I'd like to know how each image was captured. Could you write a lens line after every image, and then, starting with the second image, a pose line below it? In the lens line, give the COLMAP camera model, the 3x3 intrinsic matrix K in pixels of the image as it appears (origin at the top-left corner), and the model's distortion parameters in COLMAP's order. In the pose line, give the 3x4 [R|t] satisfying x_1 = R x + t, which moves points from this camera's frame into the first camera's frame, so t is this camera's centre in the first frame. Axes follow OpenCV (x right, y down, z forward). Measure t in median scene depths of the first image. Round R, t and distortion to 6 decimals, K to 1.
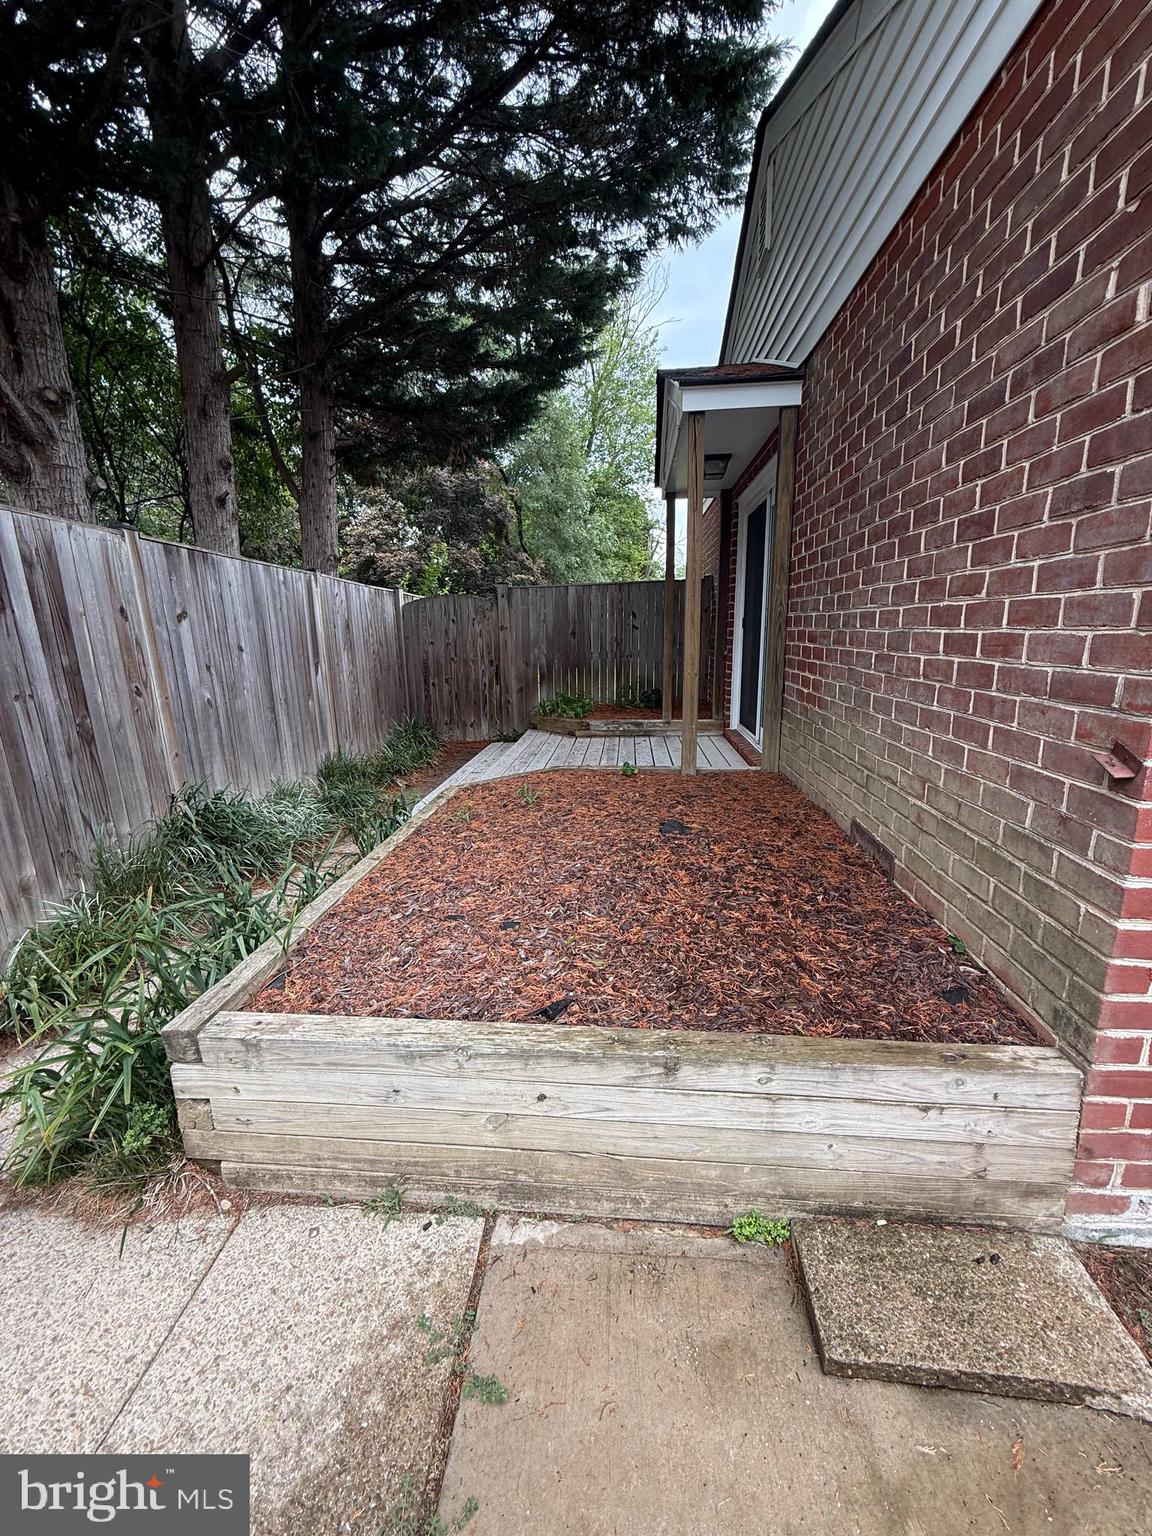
lens RADIAL K [[620.6, 0, 573.2], [0, 620.6, 773.1], [0, 0, 1]] dist [0.001084, -0.000163]
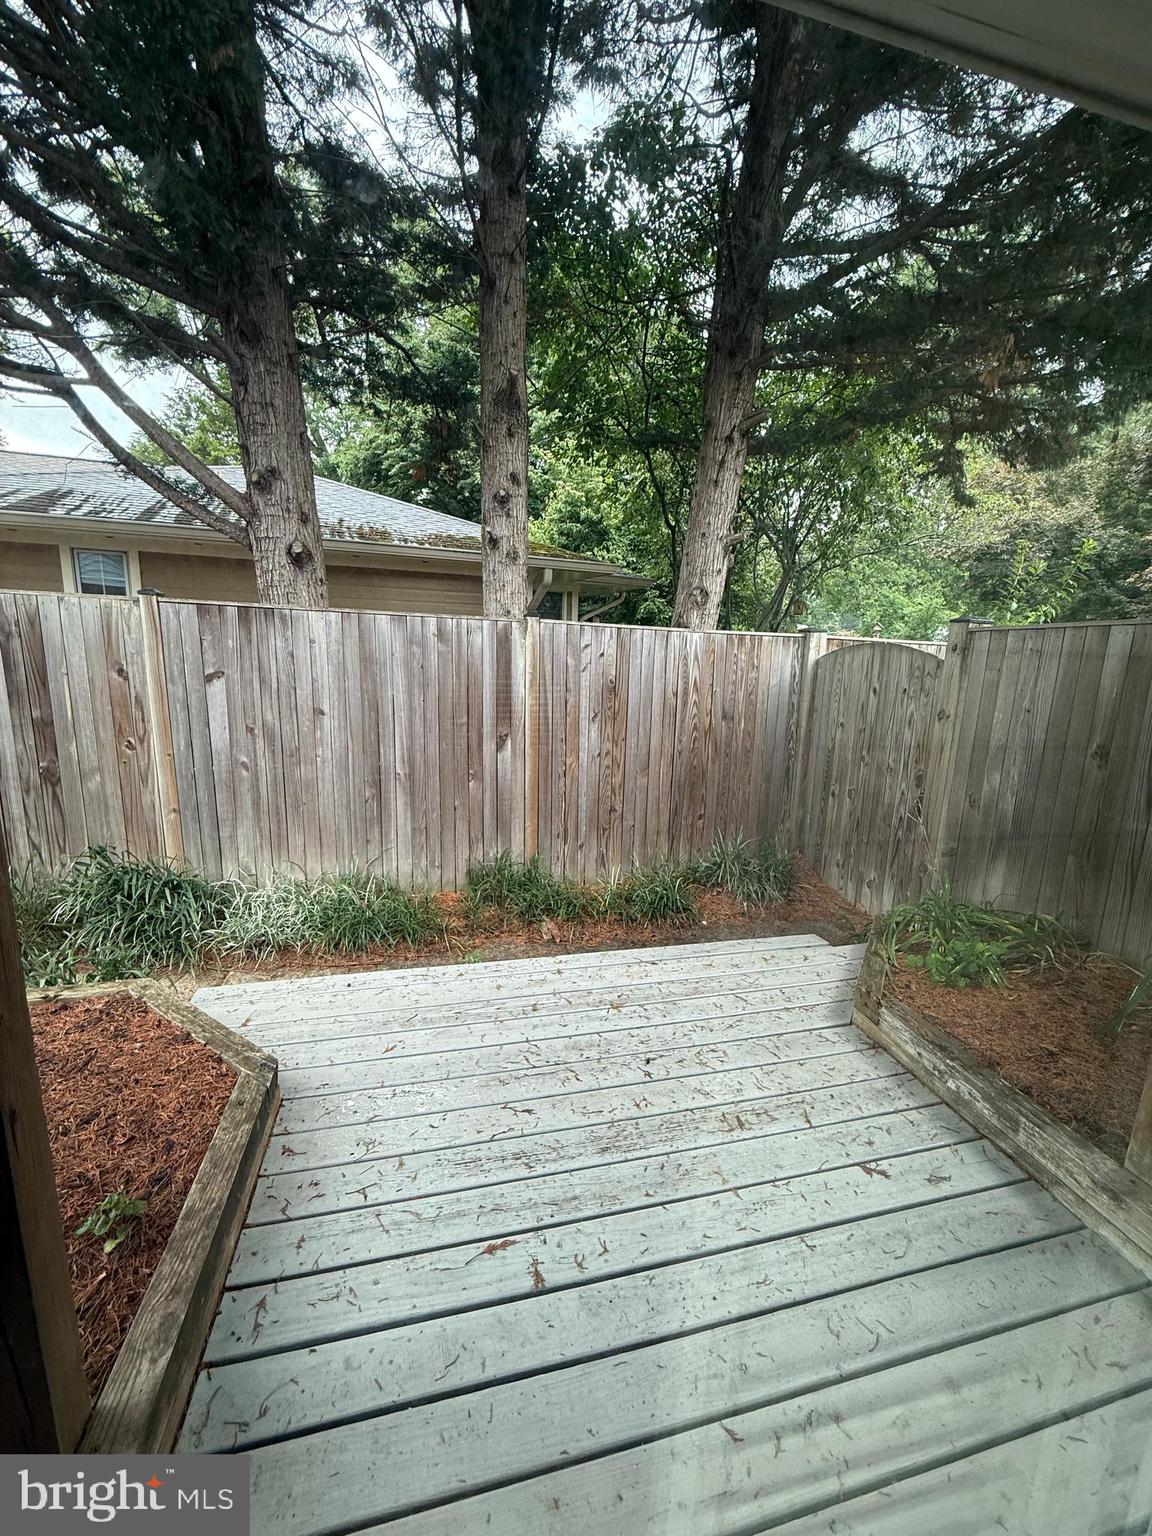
lens RADIAL K [[620.6, 0, 571.9], [0, 620.6, 775.2], [0, 0, 1]] dist [0.001084, -0.000163]
pose [[0.307951, 0.212162, -0.927444, 0.426845], [-0.247754, 0.959069, 0.137132, -0.333478], [0.918577, 0.187549, 0.347911, 1.068740]]
